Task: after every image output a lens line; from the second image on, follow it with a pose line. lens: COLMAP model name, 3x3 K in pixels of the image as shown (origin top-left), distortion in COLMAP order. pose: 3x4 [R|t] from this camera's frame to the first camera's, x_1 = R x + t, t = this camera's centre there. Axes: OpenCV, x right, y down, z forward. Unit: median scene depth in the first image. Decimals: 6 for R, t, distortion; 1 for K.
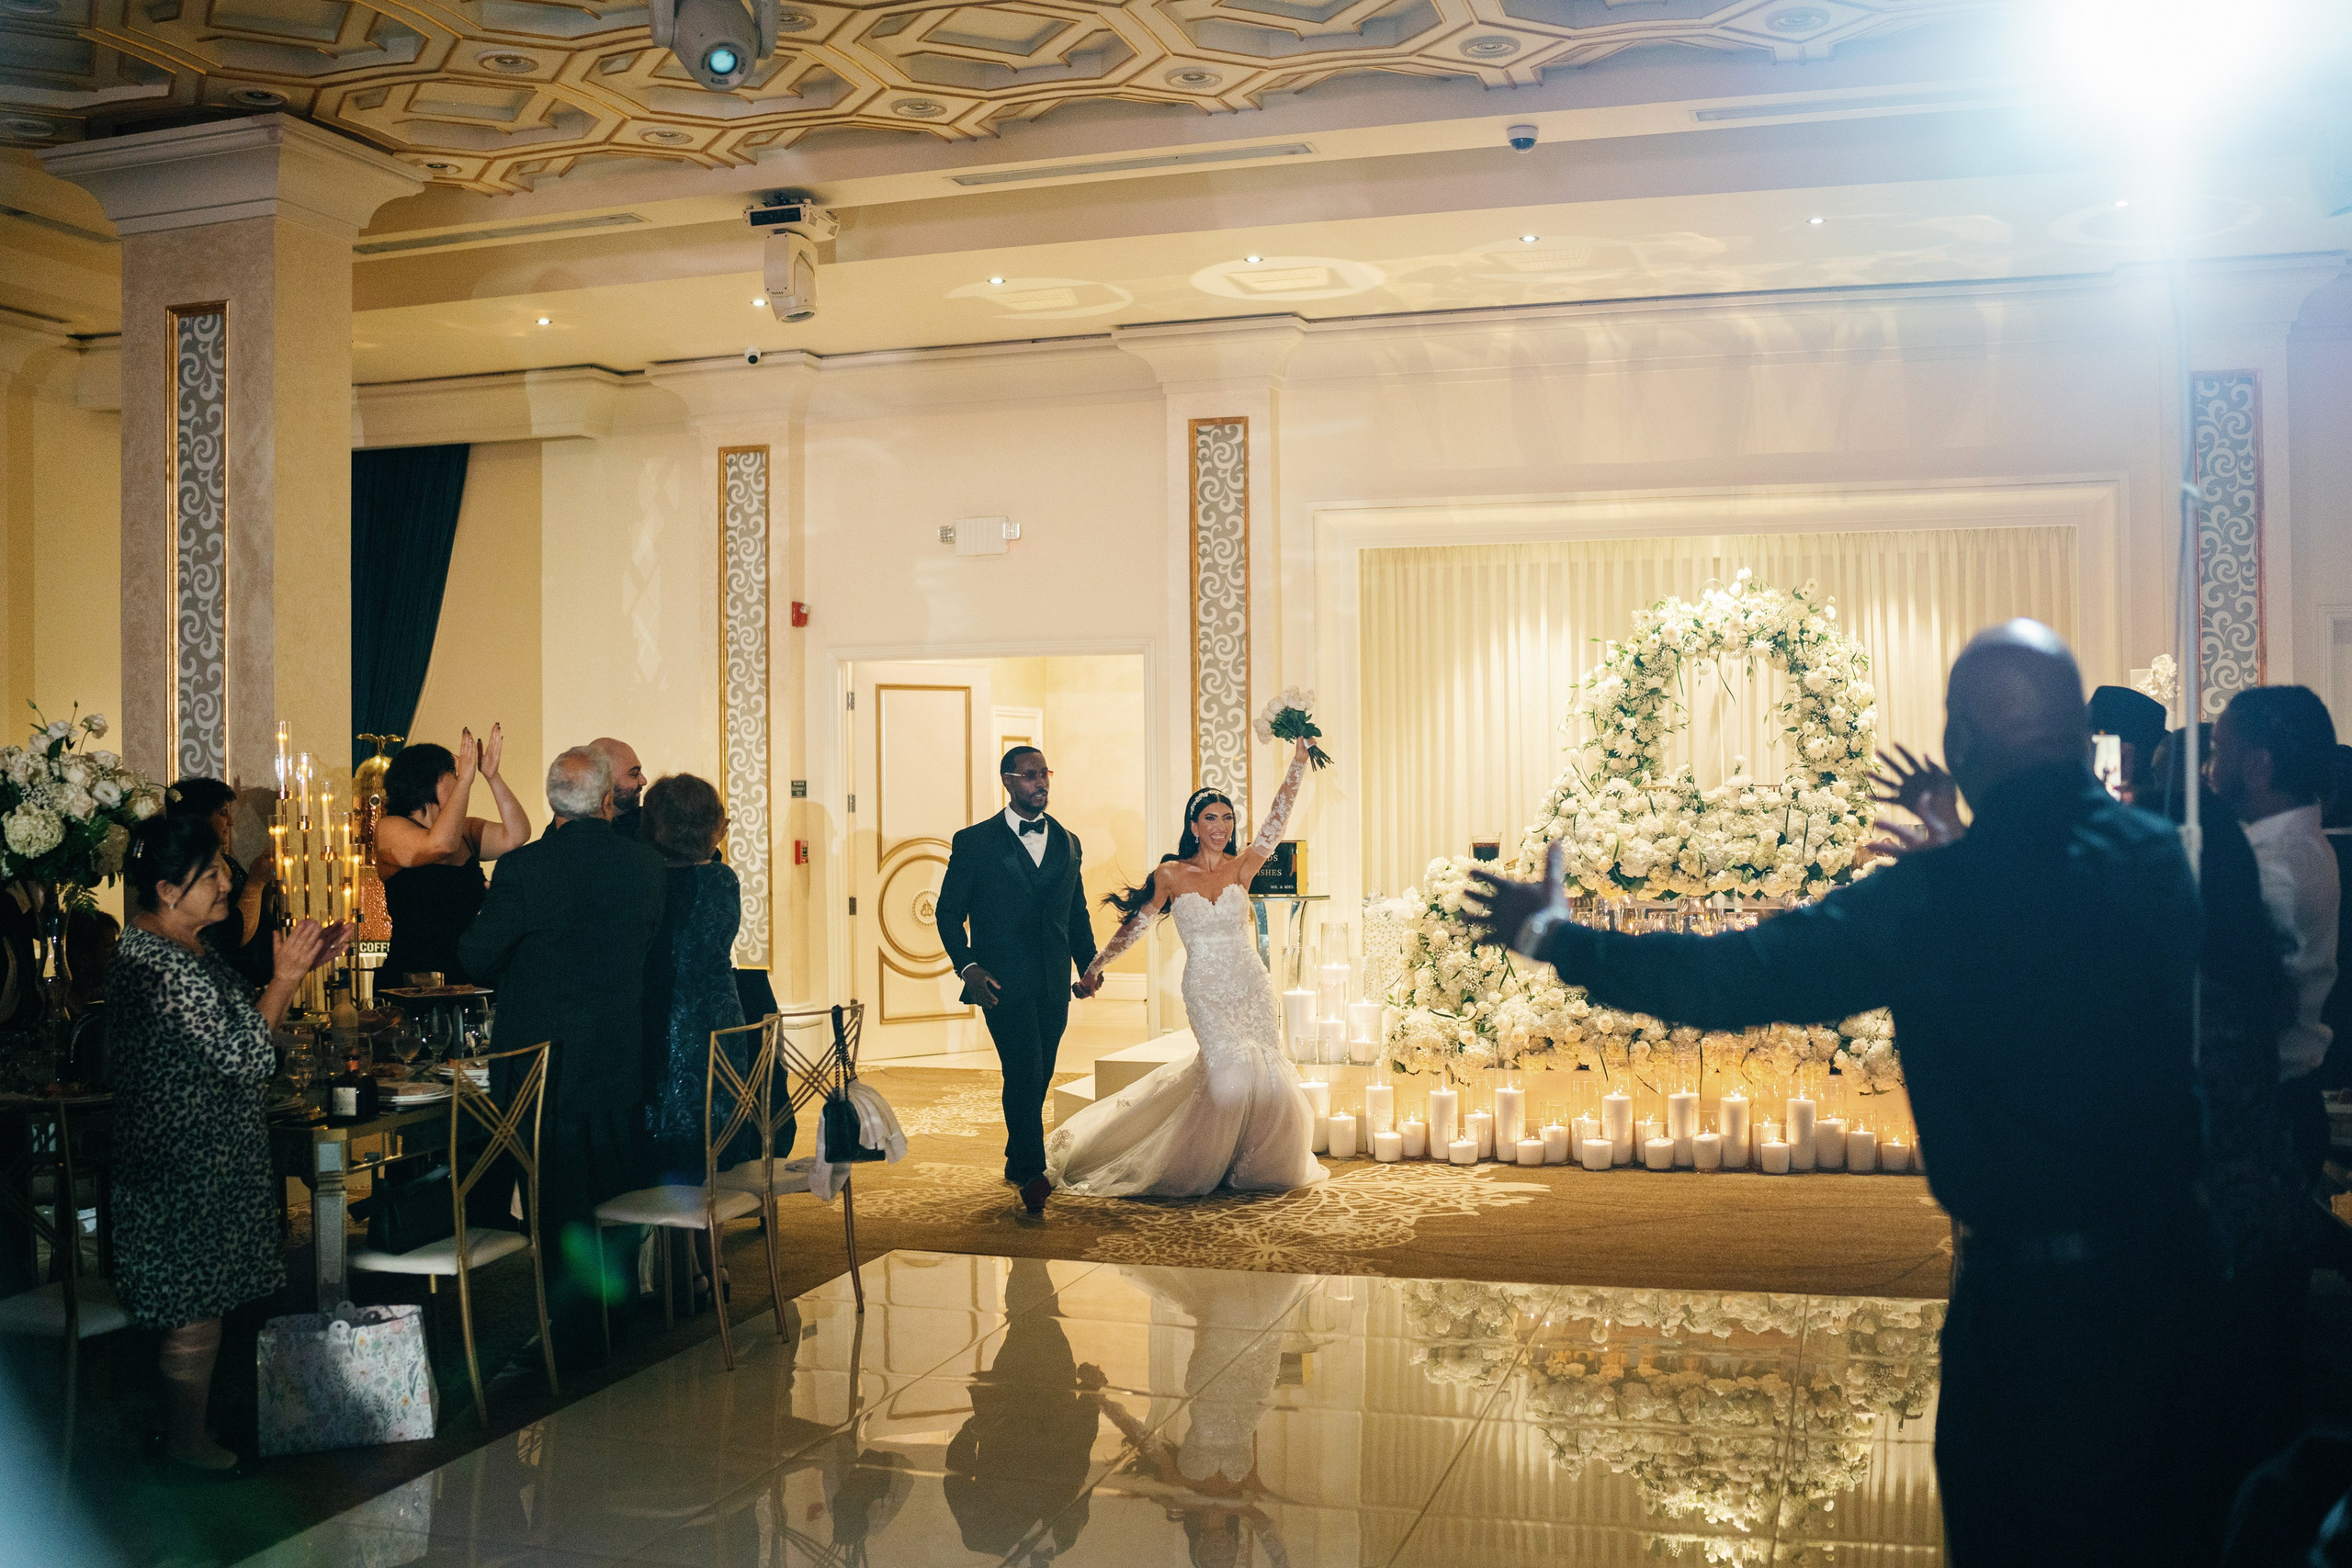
lens RADIAL K [[2285.8, 0, 1176.0], [0, 2285.8, 784.0], [0, 0, 1]] dist [-0.192890, 0.170941]
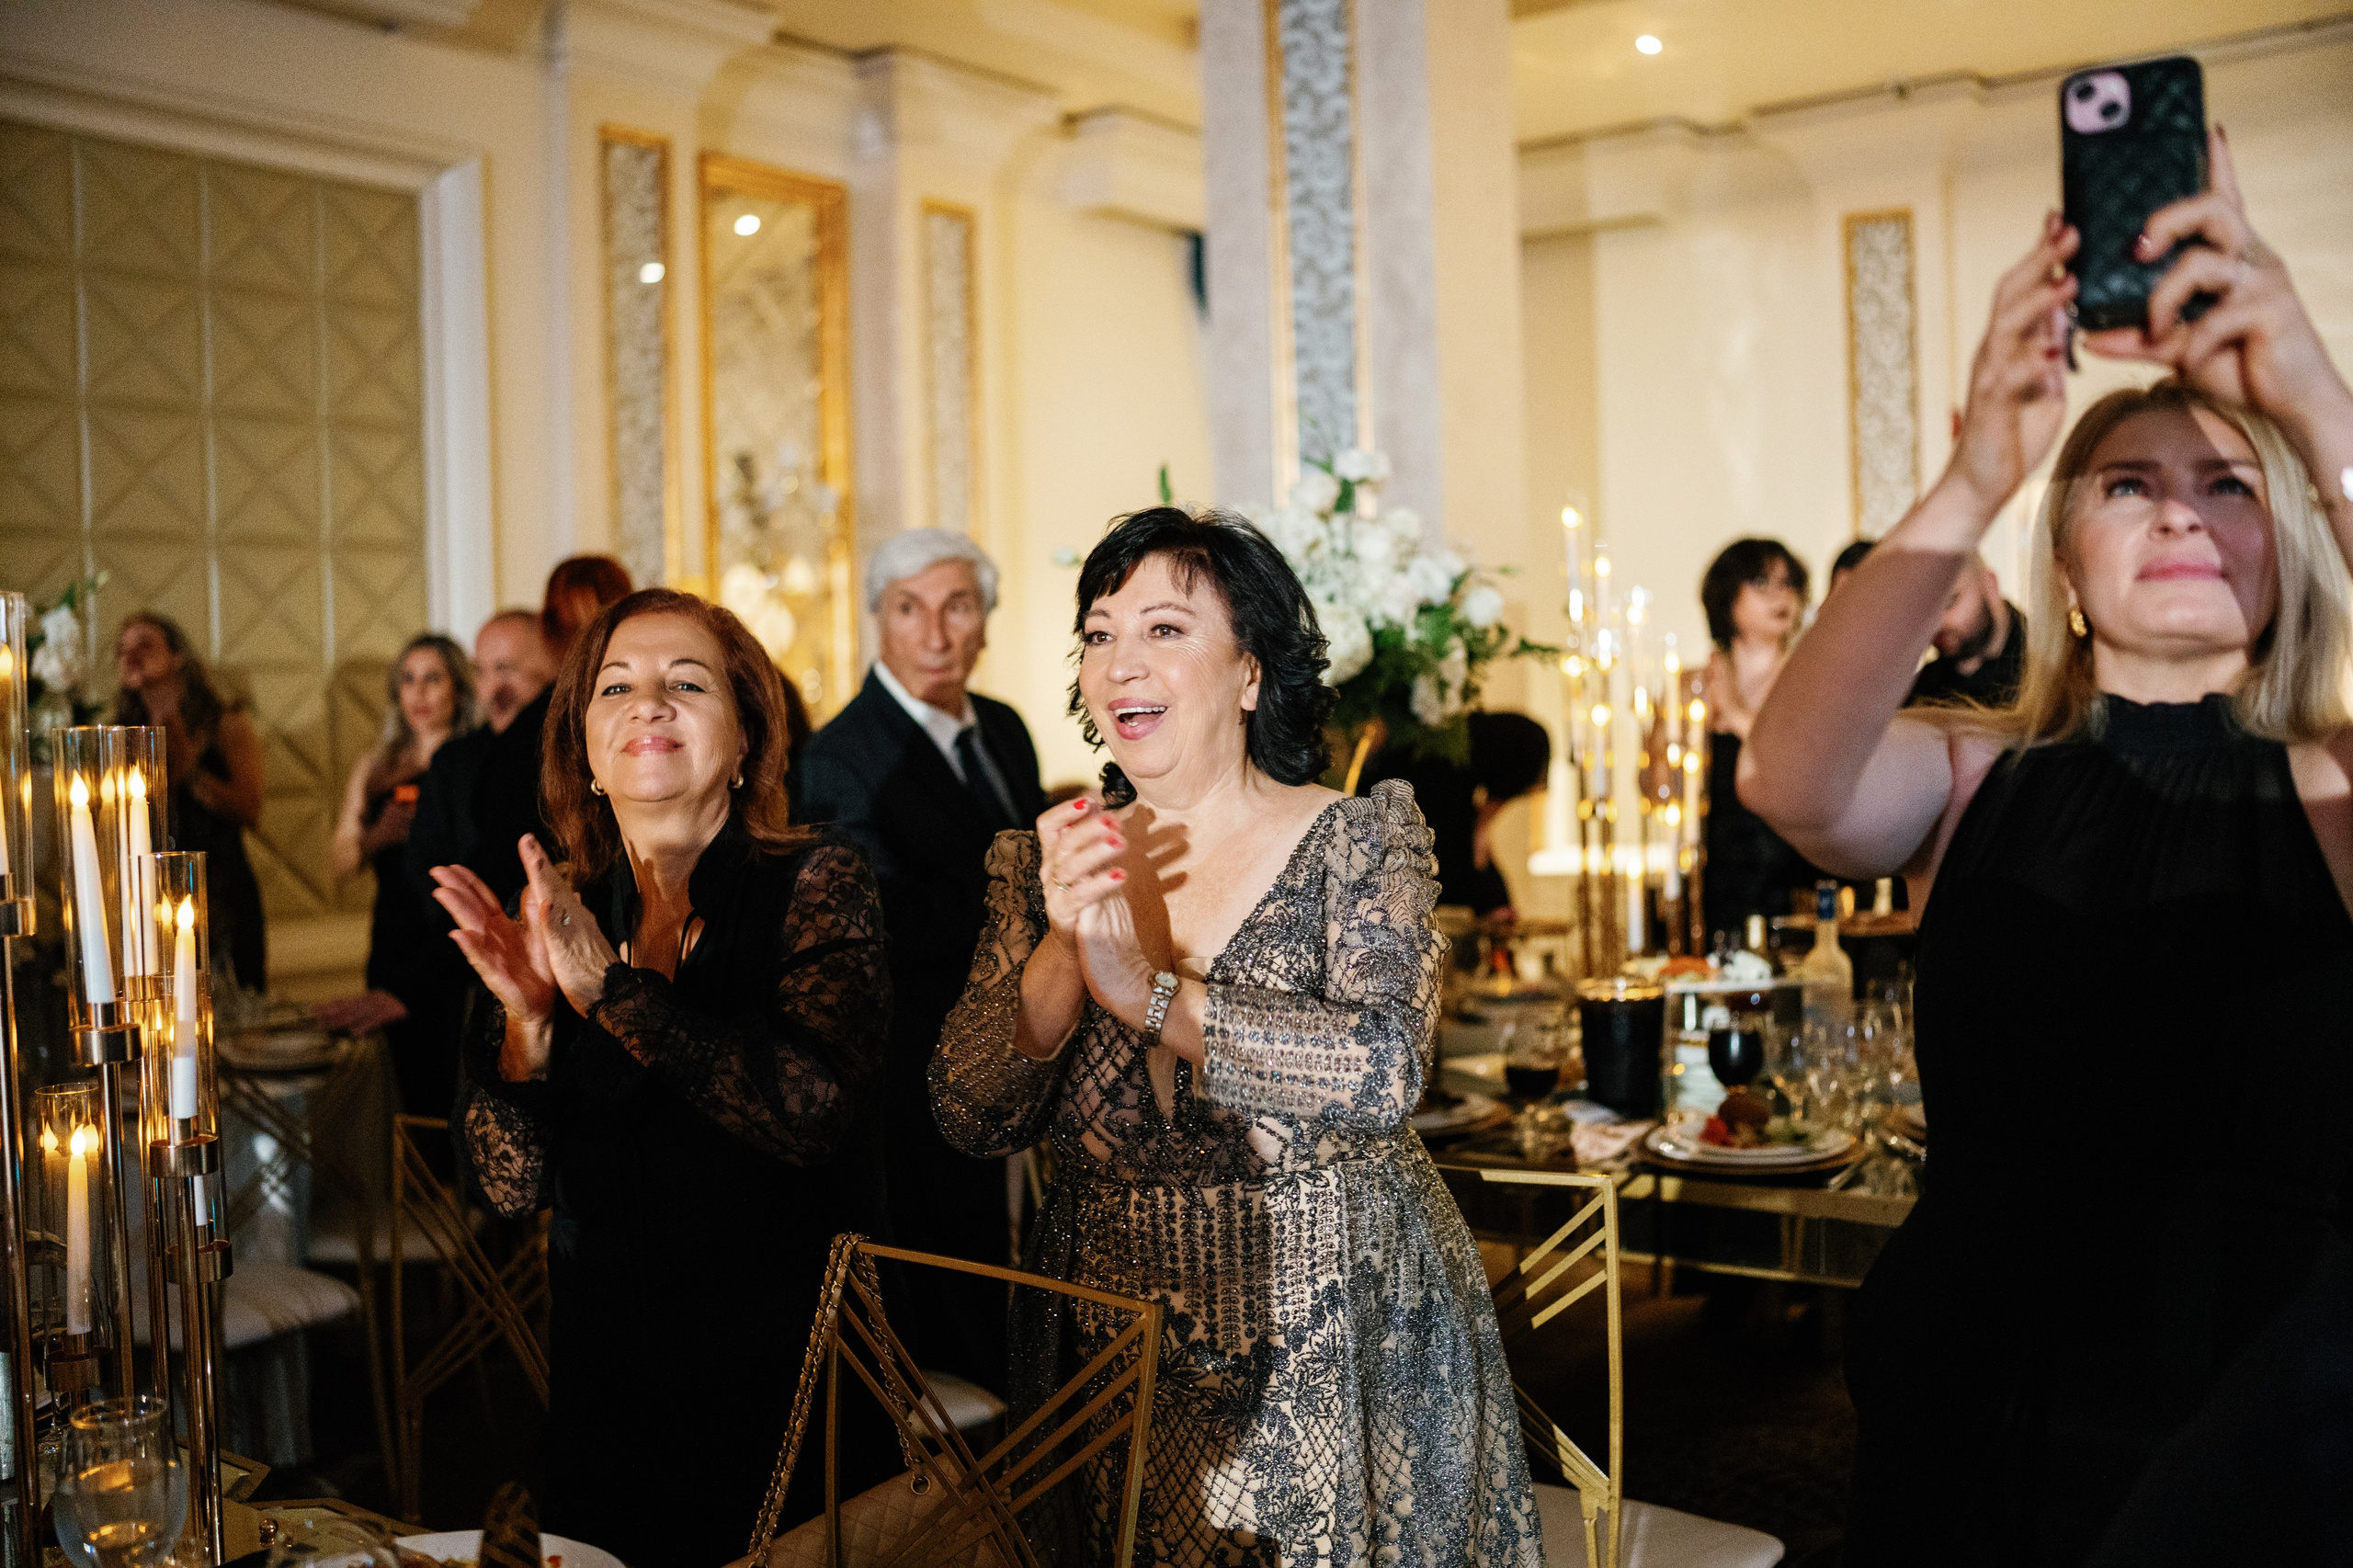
lens RADIAL K [[2286.9, 0, 1176.5], [0, 2286.9, 784.0], [0, 0, 1]] dist [-0.192890, 0.170941]
pose [[0.940345, -0.003595, -0.340203, -0.210641], [0.016323, 0.999269, 0.034561, 0.022073], [0.339830, -0.038052, 0.939717, 0.256322]]
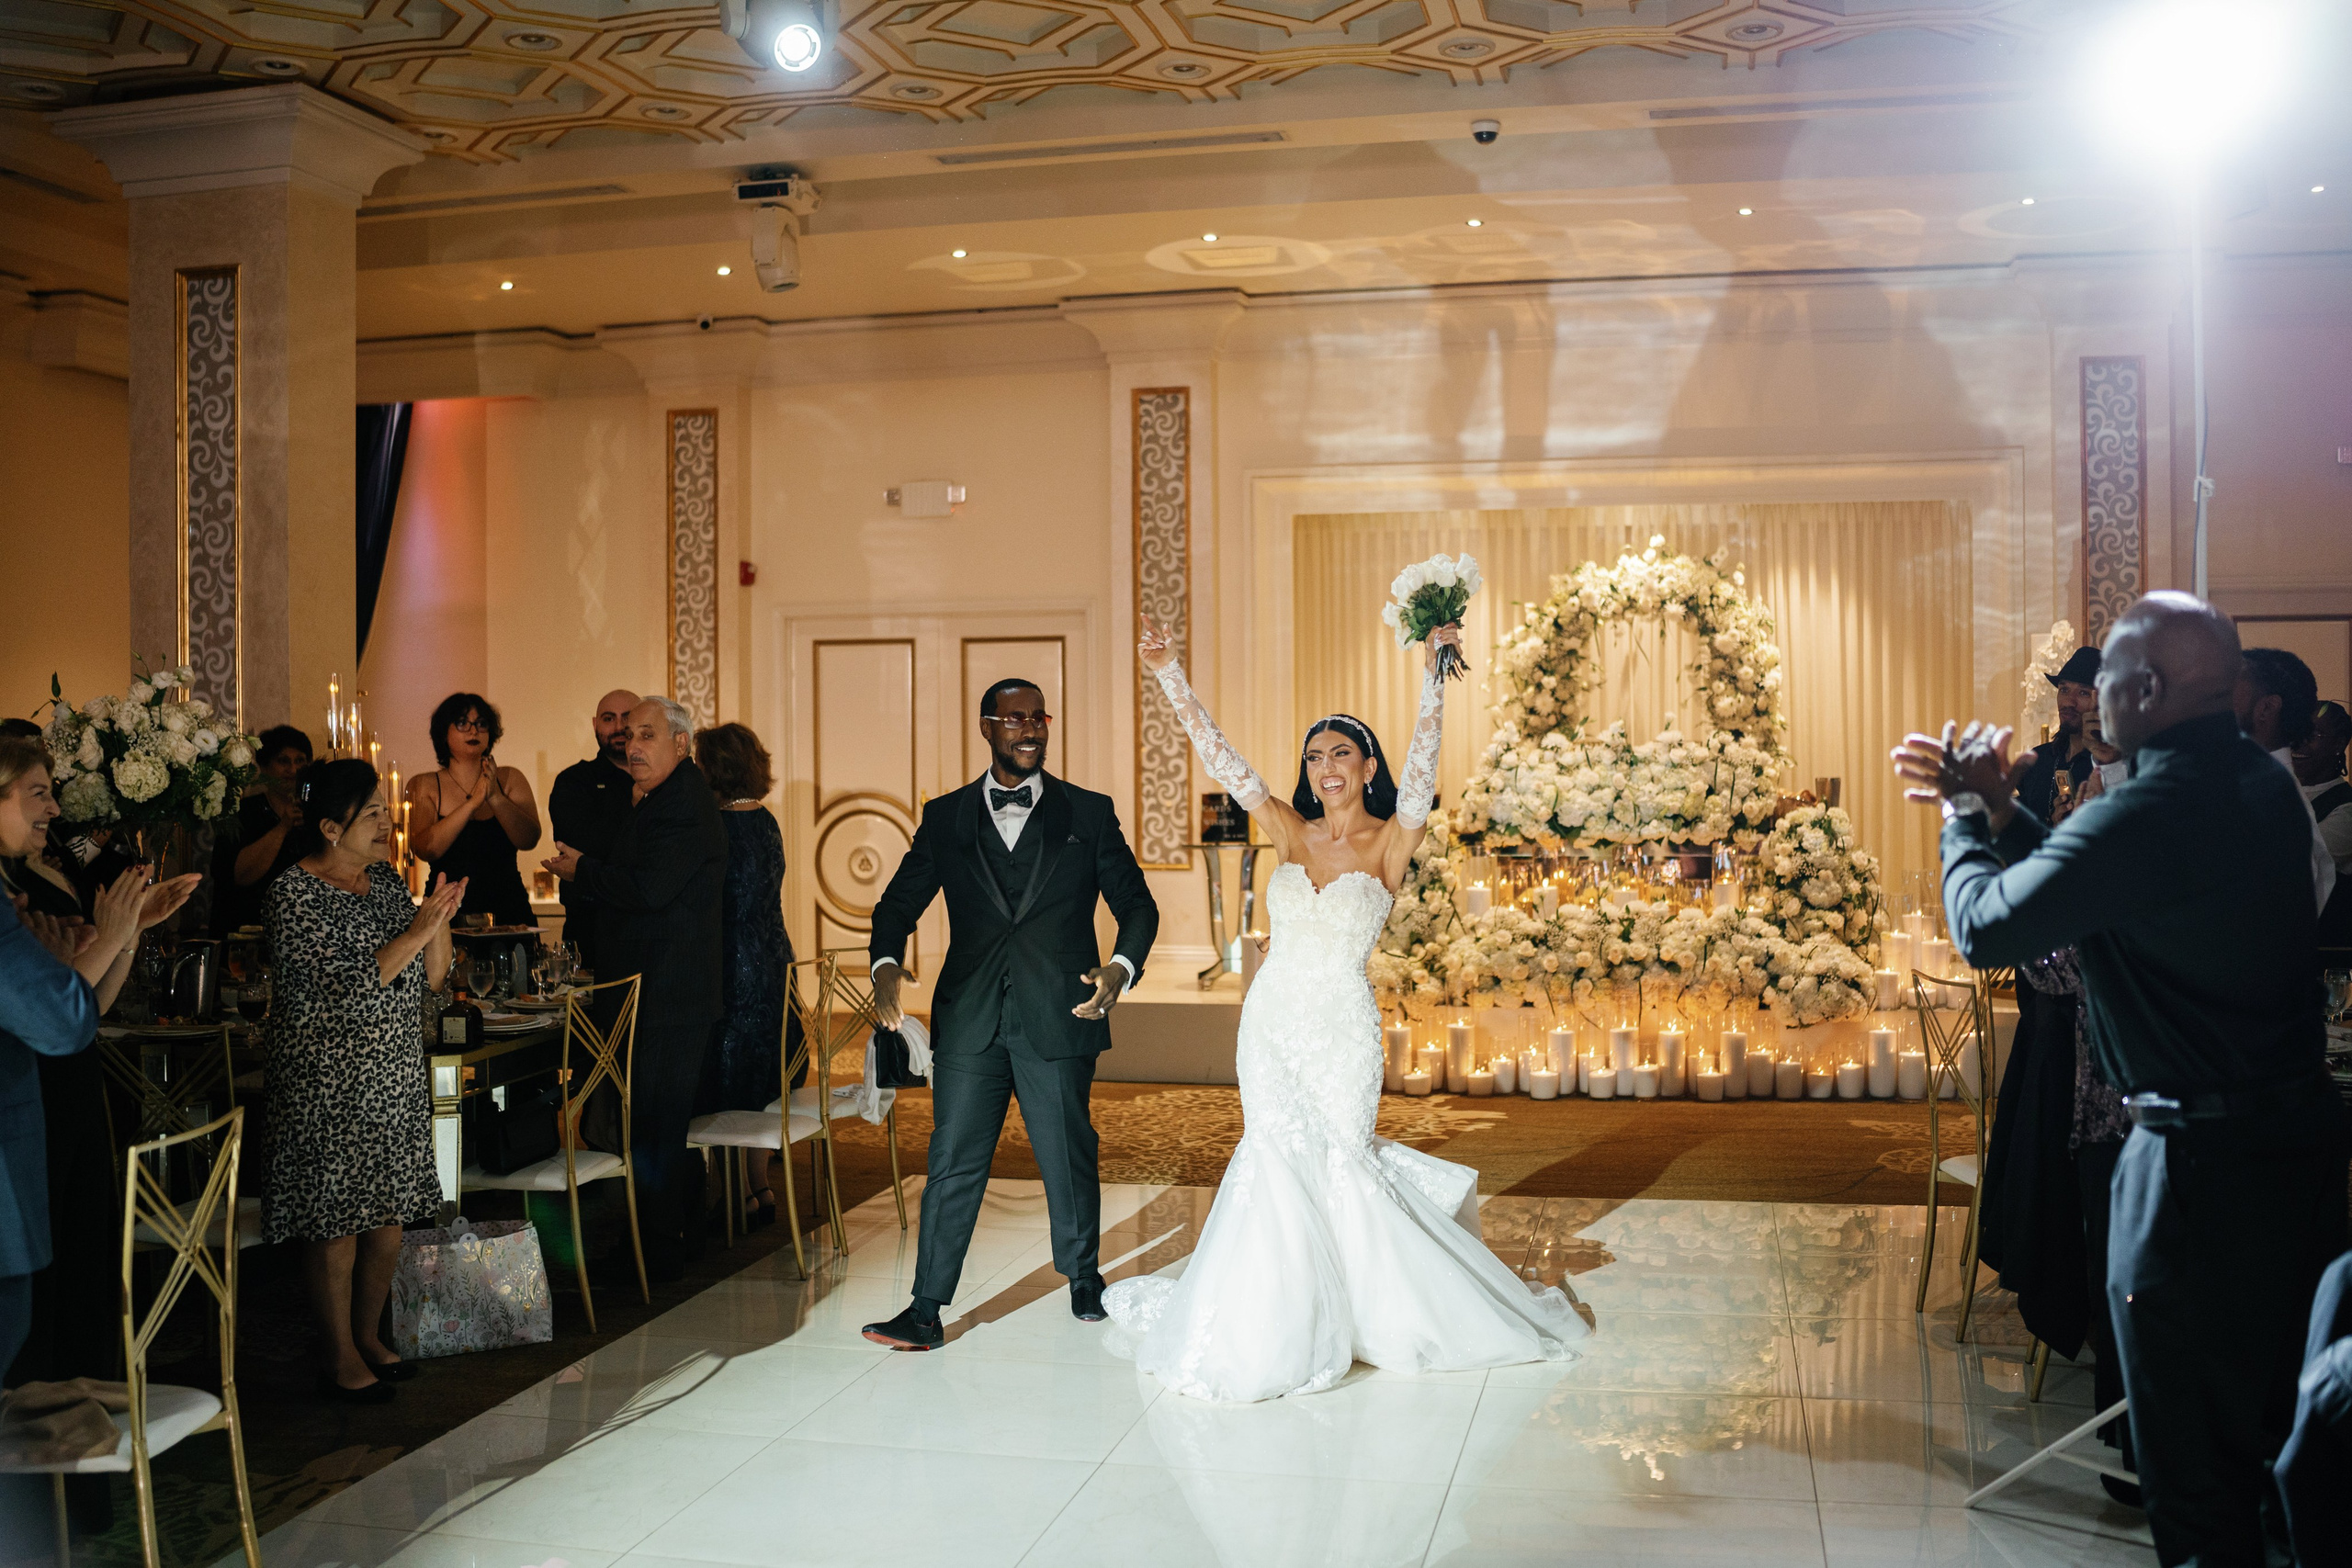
lens RADIAL K [[2285.8, 0, 1176.0], [0, 2285.8, 784.0], [0, 0, 1]] dist [-0.192890, 0.170941]
pose [[0.997361, 0.000837, 0.072604, -0.061852], [-0.002079, 0.999853, 0.017035, 0.003521], [-0.072579, -0.017141, 0.997215, -0.051476]]
